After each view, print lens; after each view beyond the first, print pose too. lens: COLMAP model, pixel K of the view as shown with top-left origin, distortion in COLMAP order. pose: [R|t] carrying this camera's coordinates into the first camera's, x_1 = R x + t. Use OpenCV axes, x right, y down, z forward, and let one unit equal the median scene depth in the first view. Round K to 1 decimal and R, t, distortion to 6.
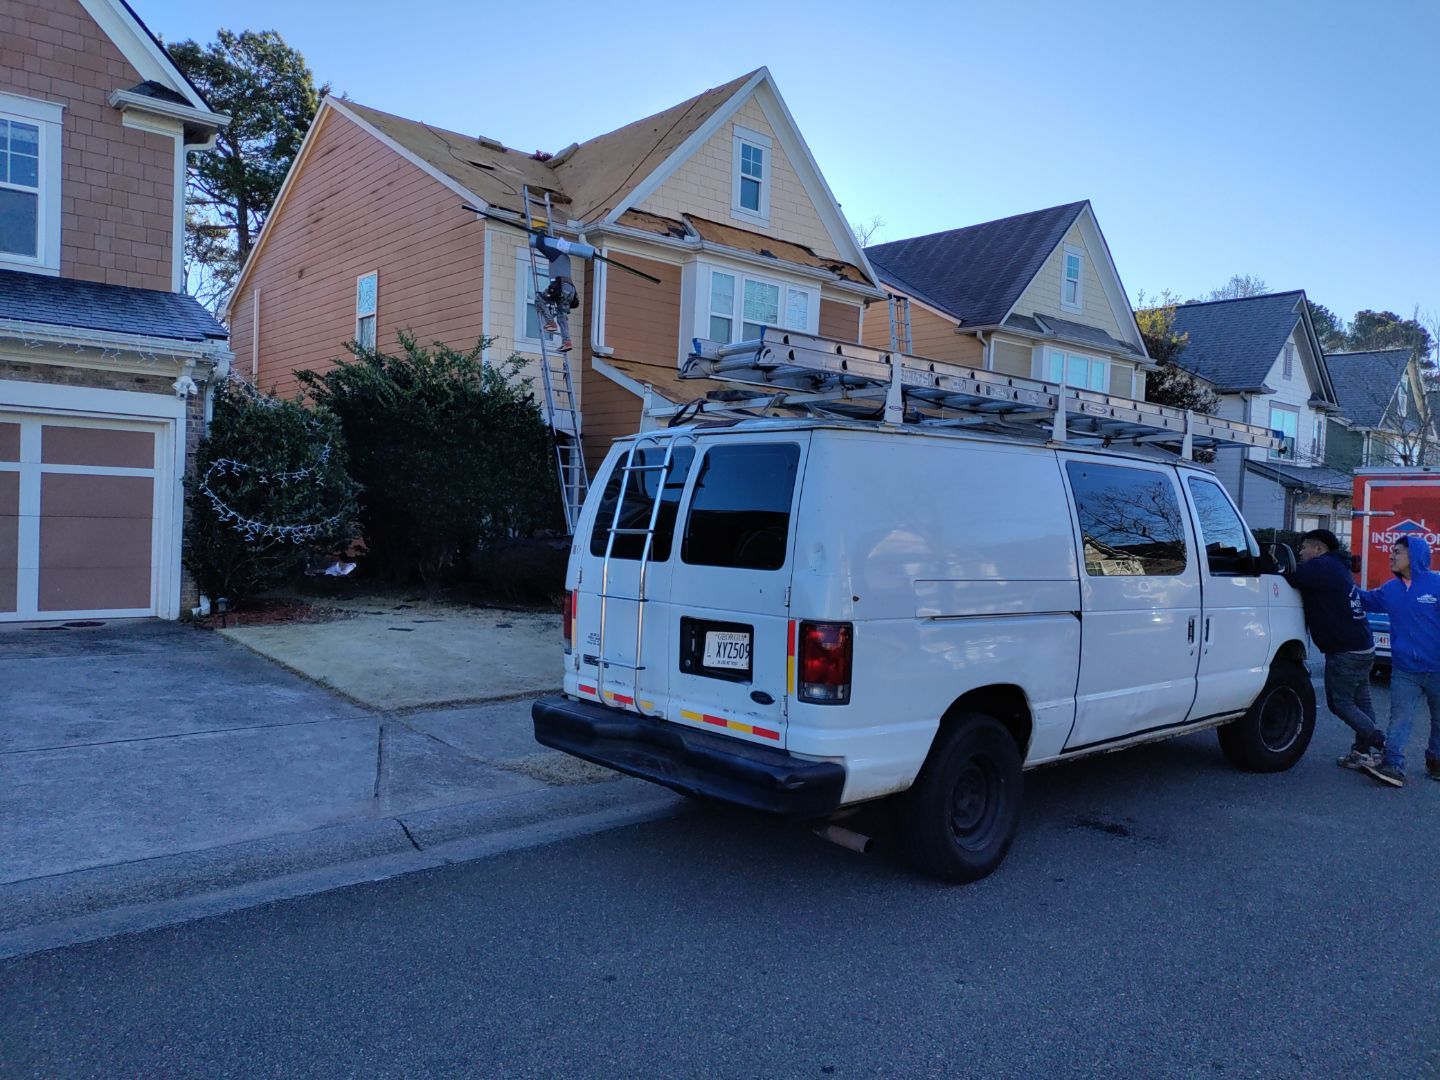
lens RADIAL K [[1039.3, 0, 729.2], [0, 1039.3, 543.4], [0, 0, 1]] dist [0.042948, -0.078900]
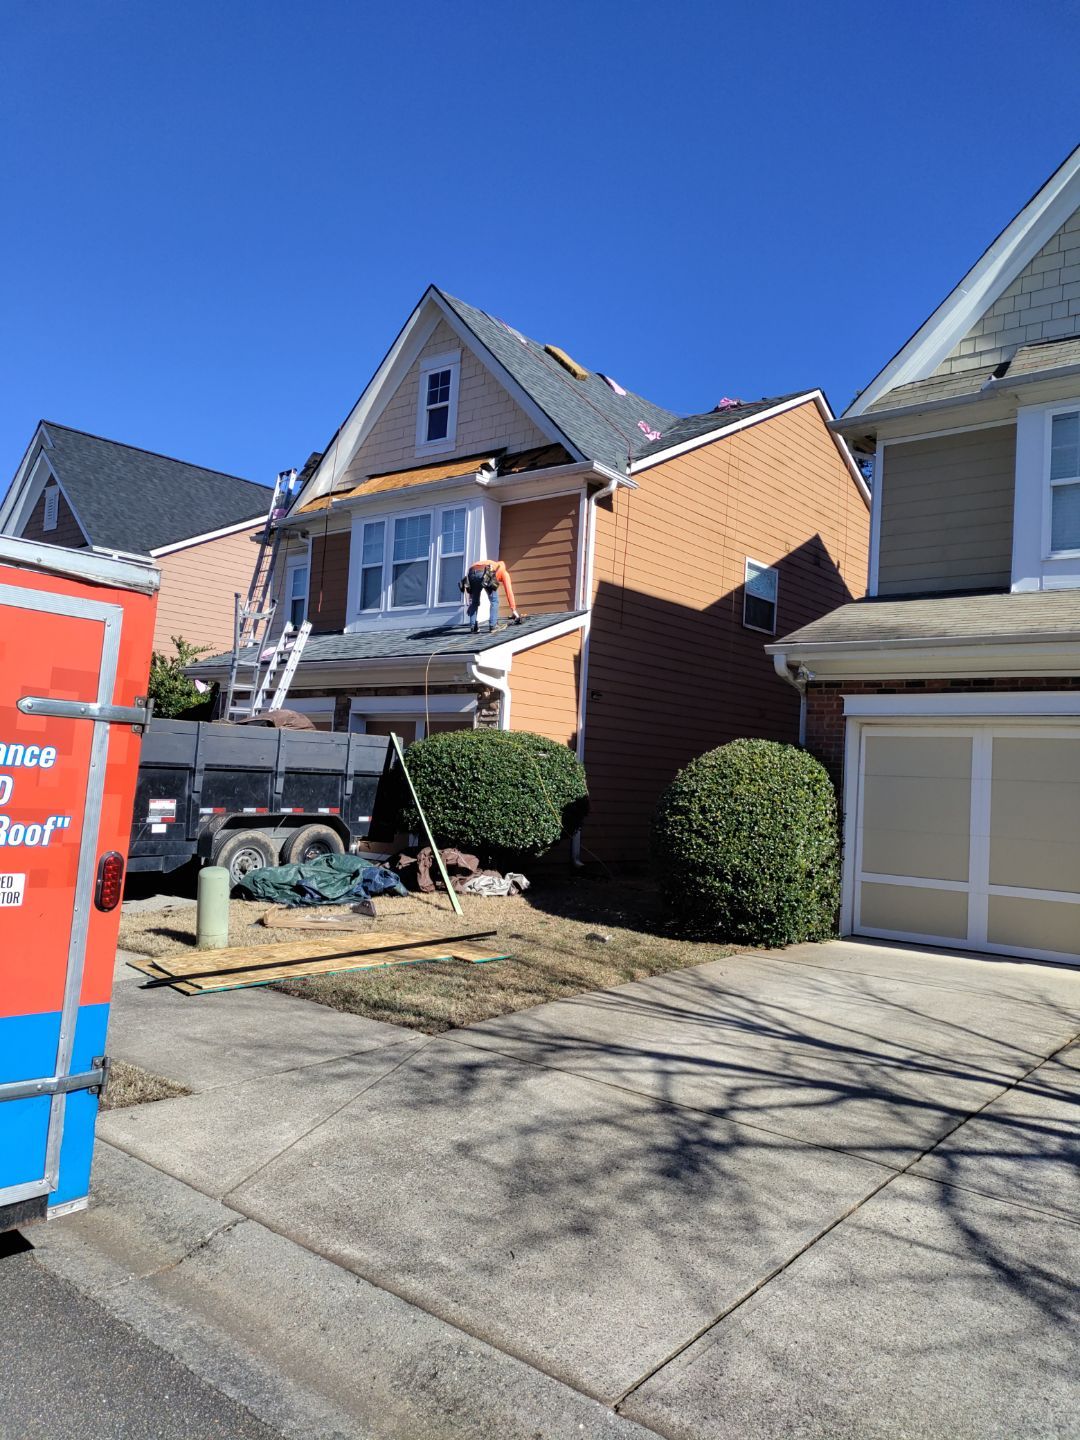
lens RADIAL K [[1053.5, 0, 540.0], [0, 1053.5, 720.0], [0, 0, 1]] dist [0.034539, -0.054246]
pose [[0.179205, -0.085857, -0.980058, 1.411437], [-0.076753, 0.991928, -0.100931, 0.004912], [0.980813, 0.093310, 0.171169, 1.491225]]
